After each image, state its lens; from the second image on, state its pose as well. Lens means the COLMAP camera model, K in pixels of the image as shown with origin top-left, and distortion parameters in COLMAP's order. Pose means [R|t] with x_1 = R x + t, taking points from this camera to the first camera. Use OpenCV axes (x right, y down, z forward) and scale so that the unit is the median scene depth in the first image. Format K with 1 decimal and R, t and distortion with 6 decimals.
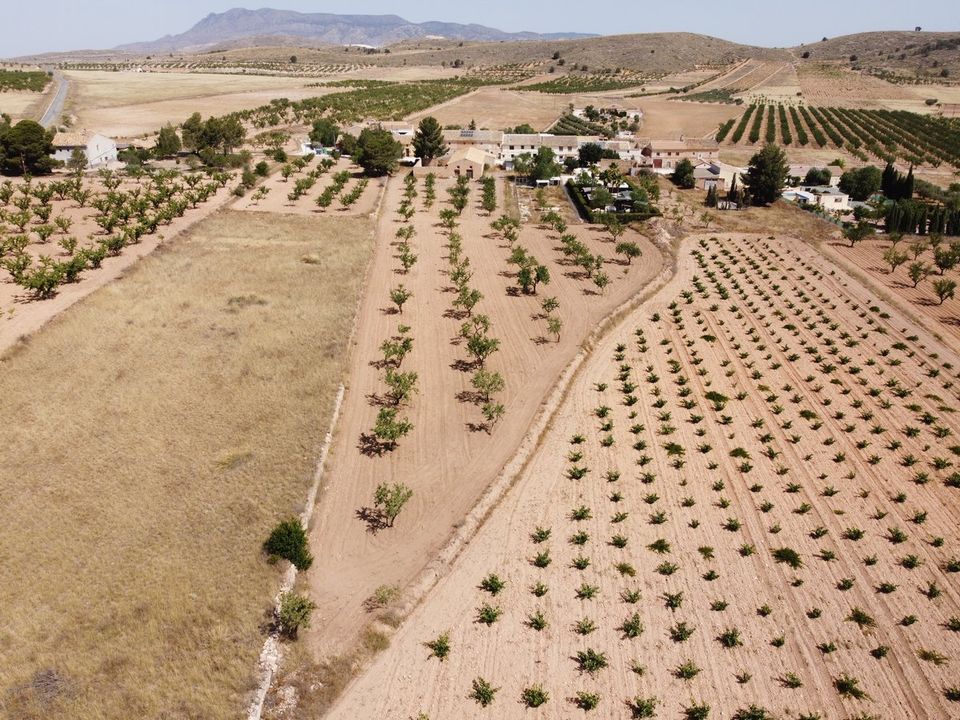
lens RADIAL K [[731.6, 0, 479.6], [0, 731.6, 356.7], [0, 0, 1]] dist [-0.001610, -0.001672]
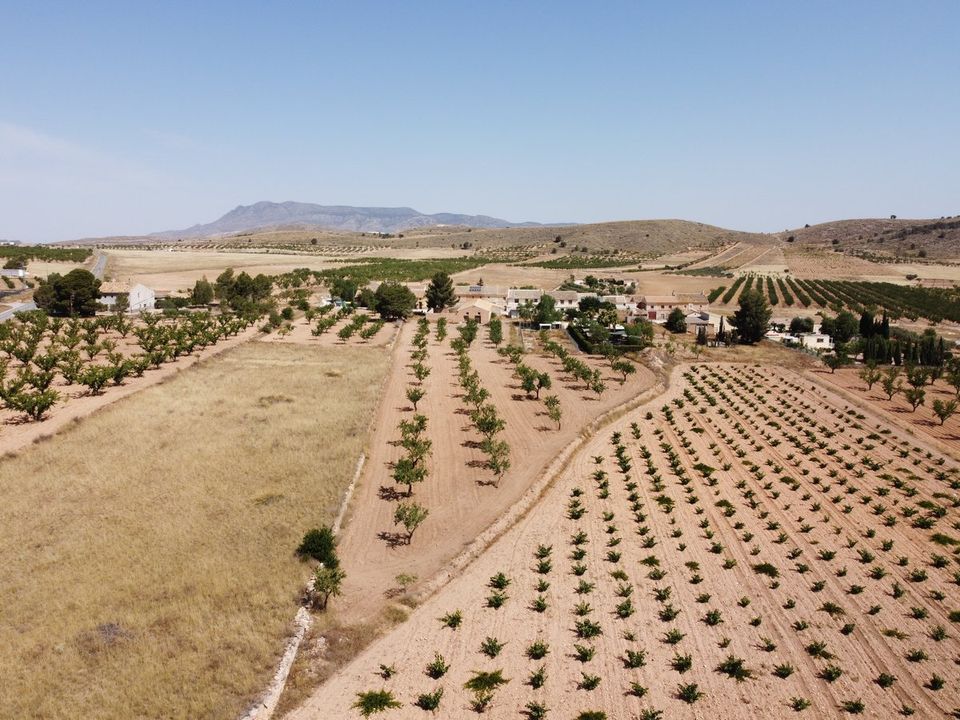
lens RADIAL K [[731.6, 0, 479.6], [0, 731.6, 356.7], [0, 0, 1]] dist [-0.001610, -0.001672]
pose [[0.999952, 0.003891, -0.009022, -0.001891], [-0.005898, 0.972092, -0.234527, 0.108236], [0.007858, 0.234569, 0.972068, -0.075496]]
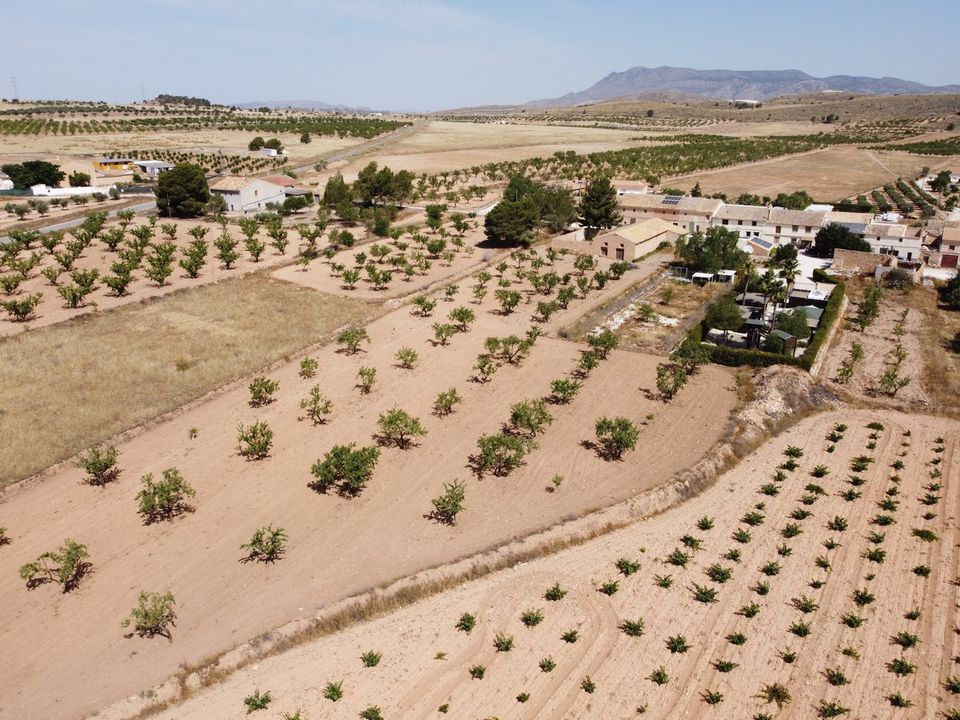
lens RADIAL K [[731.6, 0, 479.6], [0, 731.6, 356.7], [0, 0, 1]] dist [-0.001610, -0.001672]
pose [[0.880600, 0.152343, -0.448703, 0.395647], [-0.181996, 0.983020, -0.023422, -0.195170], [0.437516, 0.102288, 0.893374, 0.530245]]
